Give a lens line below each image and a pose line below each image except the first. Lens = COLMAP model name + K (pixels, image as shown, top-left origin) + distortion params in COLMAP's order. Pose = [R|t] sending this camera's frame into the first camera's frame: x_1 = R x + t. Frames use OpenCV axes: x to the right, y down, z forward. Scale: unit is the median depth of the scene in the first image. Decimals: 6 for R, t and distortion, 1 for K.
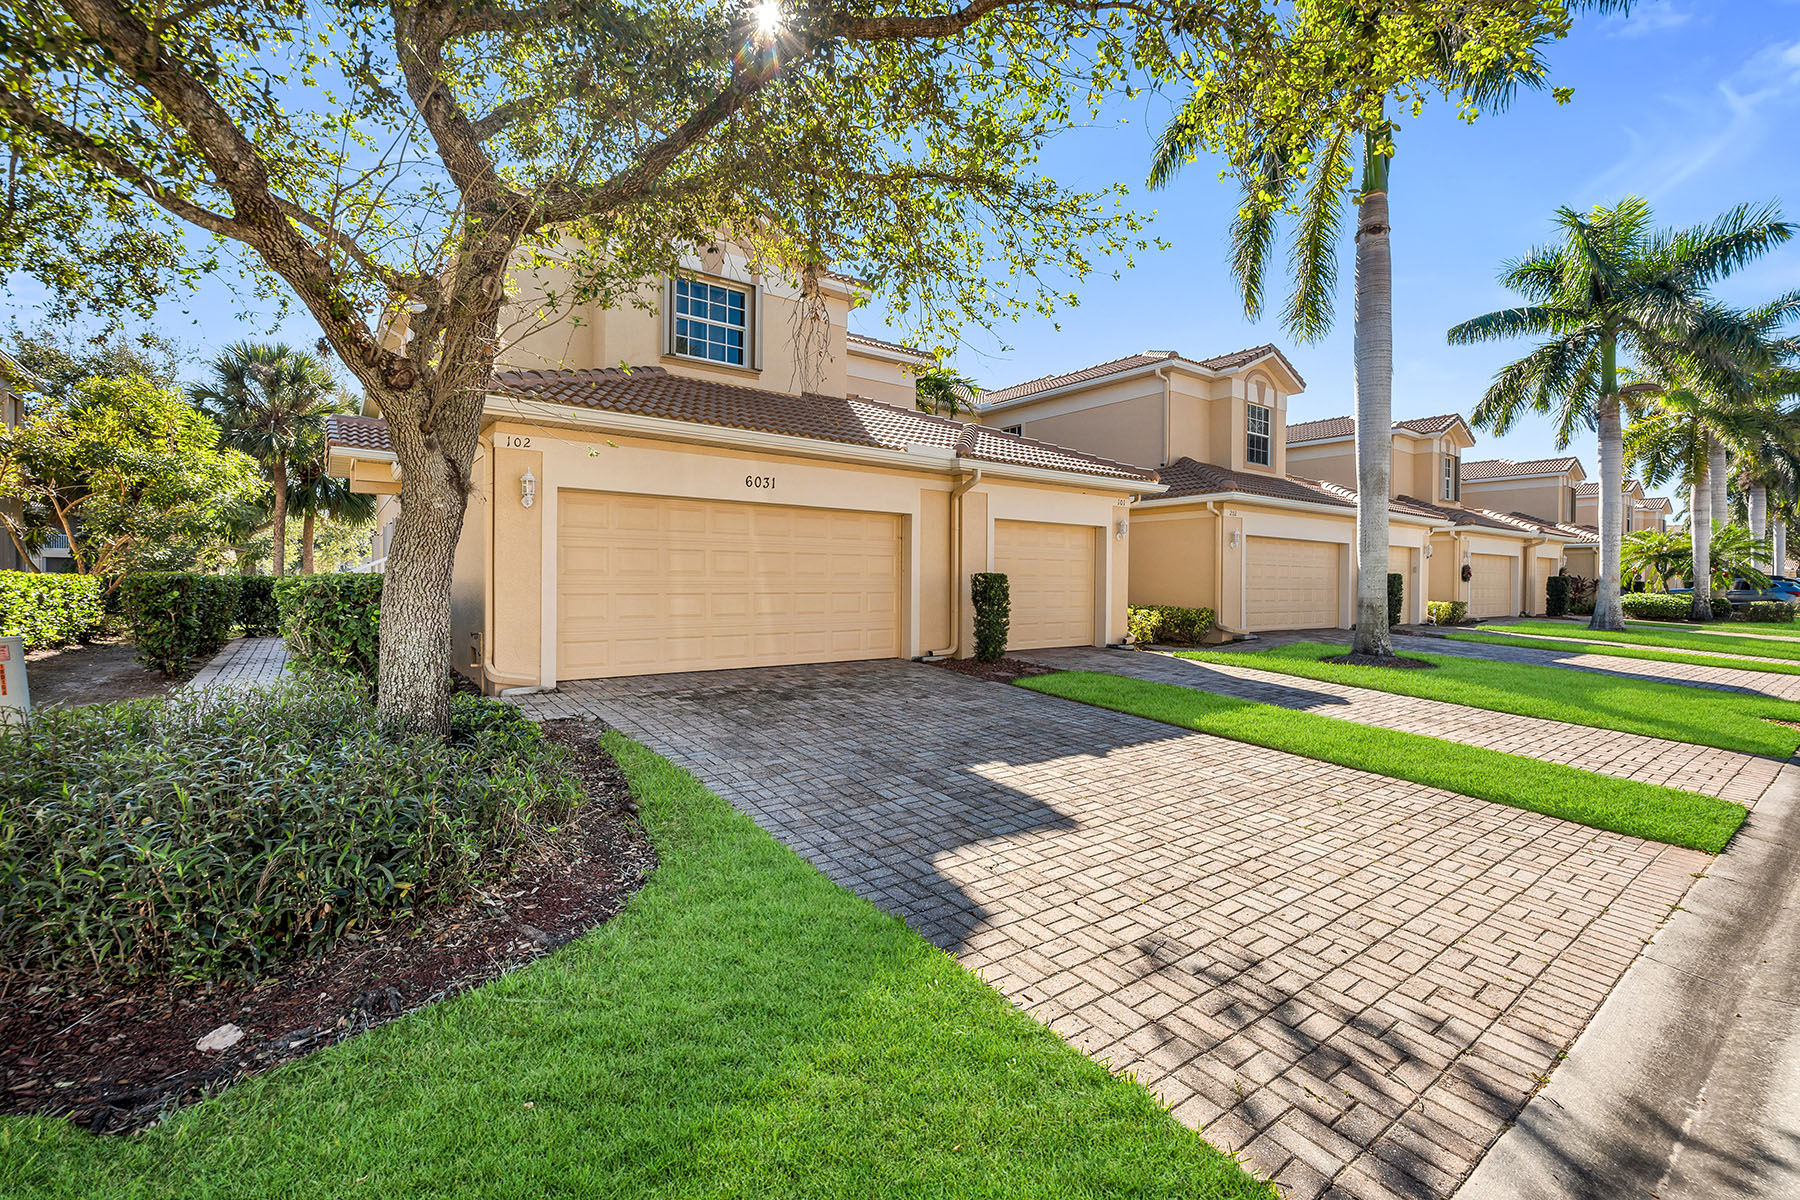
lens RADIAL K [[784.7, 0, 901.5], [0, 784.7, 591.2], [0, 0, 1]] dist [-0.003270, -0.000046]
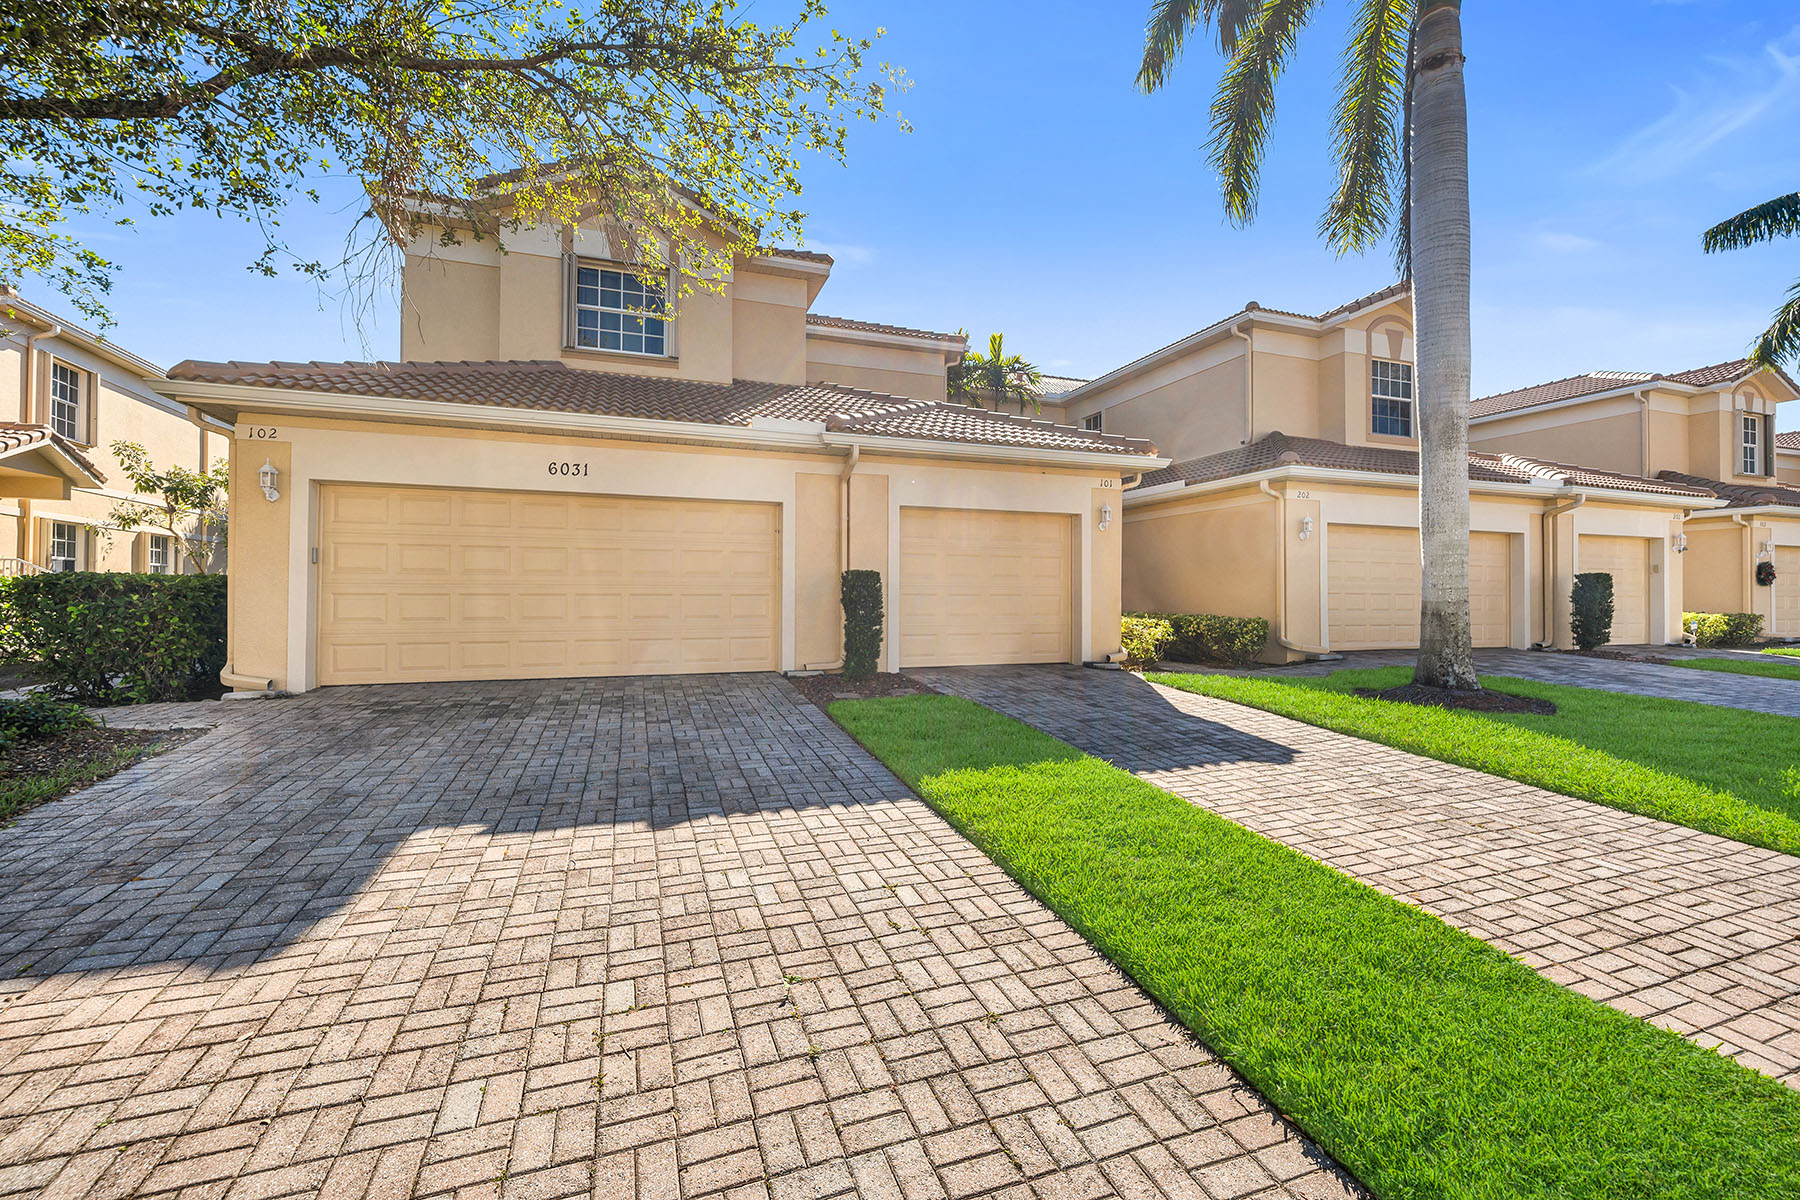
lens RADIAL K [[746.6, 0, 894.0], [0, 746.6, 587.0], [0, 0, 1]] dist [-0.000238, -0.000334]
pose [[0.954034, -0.006246, -0.299635, 0.322095], [-0.001127, 0.999701, -0.024430, 0.011394], [0.299698, 0.023645, 0.953741, 0.231271]]
